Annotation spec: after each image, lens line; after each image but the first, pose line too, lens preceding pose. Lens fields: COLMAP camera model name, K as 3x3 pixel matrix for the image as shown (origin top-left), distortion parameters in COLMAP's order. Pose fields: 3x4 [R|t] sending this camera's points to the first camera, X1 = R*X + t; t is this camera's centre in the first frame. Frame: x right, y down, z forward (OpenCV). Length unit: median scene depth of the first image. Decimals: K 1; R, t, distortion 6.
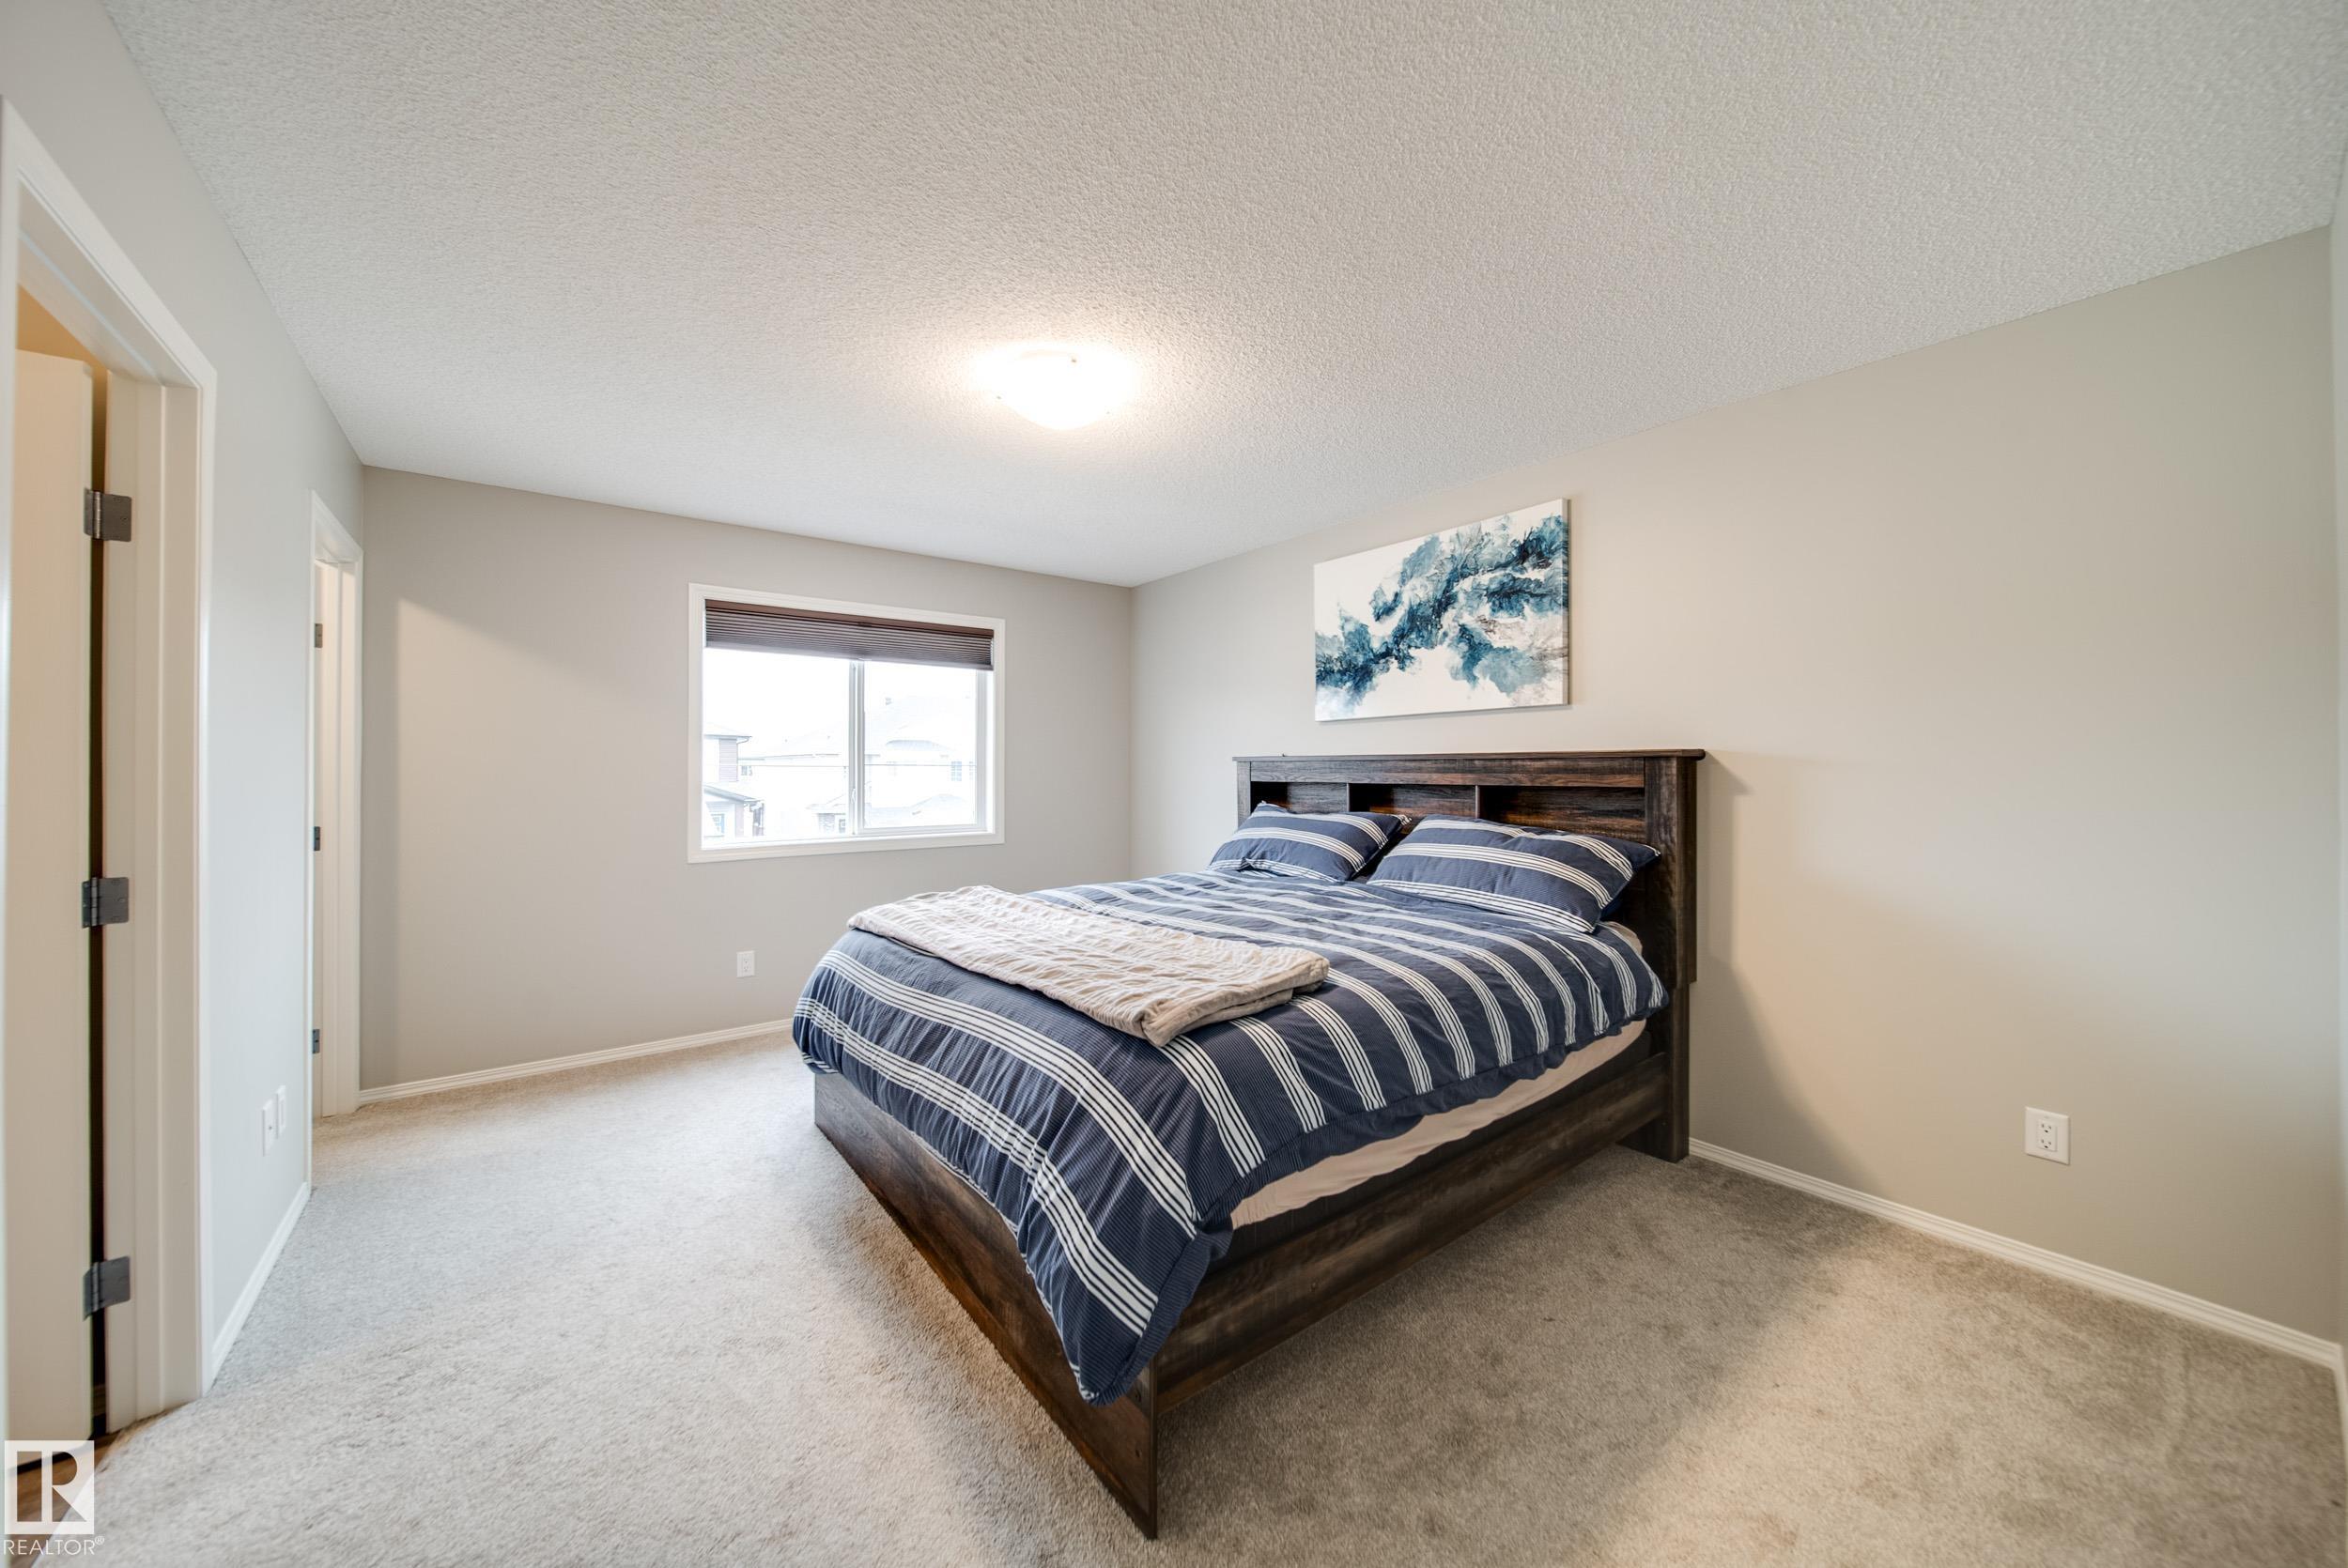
lens RADIAL K [[815.5, 0, 1168.4], [0, 815.5, 776.6], [0, 0, 1]] dist [-0.005605, -0.000299]
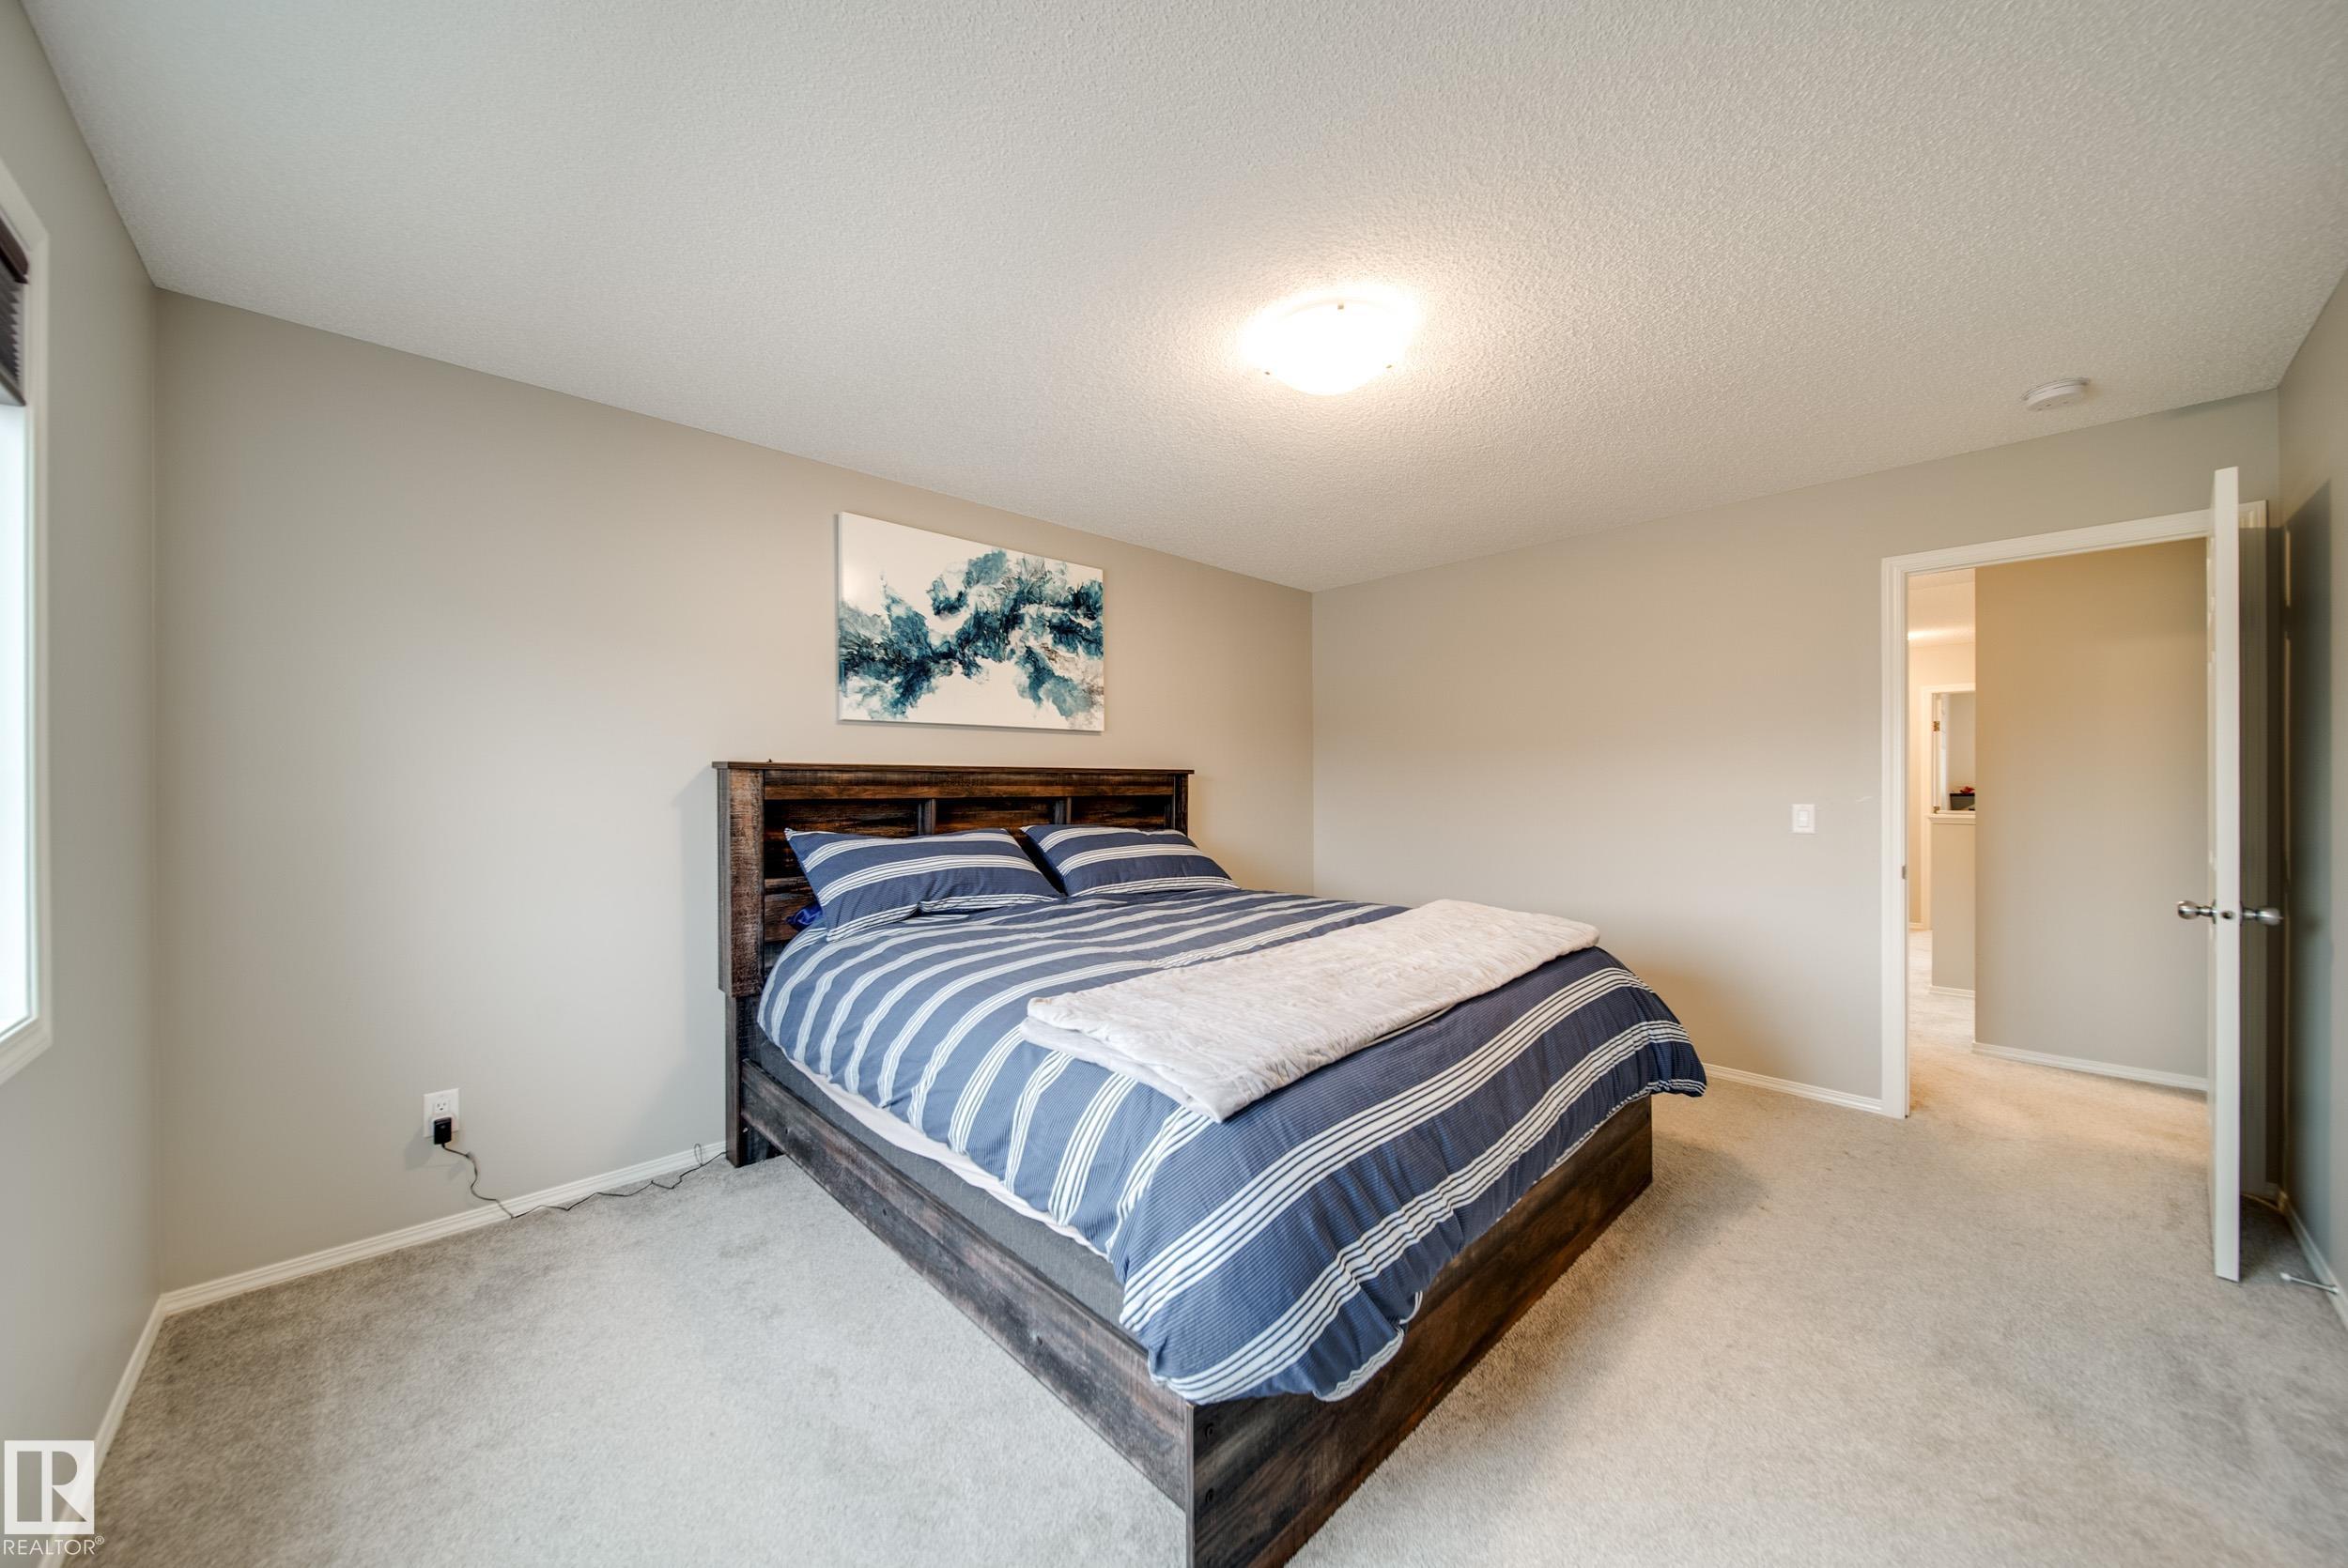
lens RADIAL K [[815.5, 0, 1181.3], [0, 815.5, 790.3], [0, 0, 1]] dist [-0.005605, -0.000299]
pose [[-0.105219, -0.011346, 0.994384, -0.711443], [0.006544, 0.999905, 0.012102, -0.009748], [-0.994428, 0.007781, -0.105135, 0.897989]]
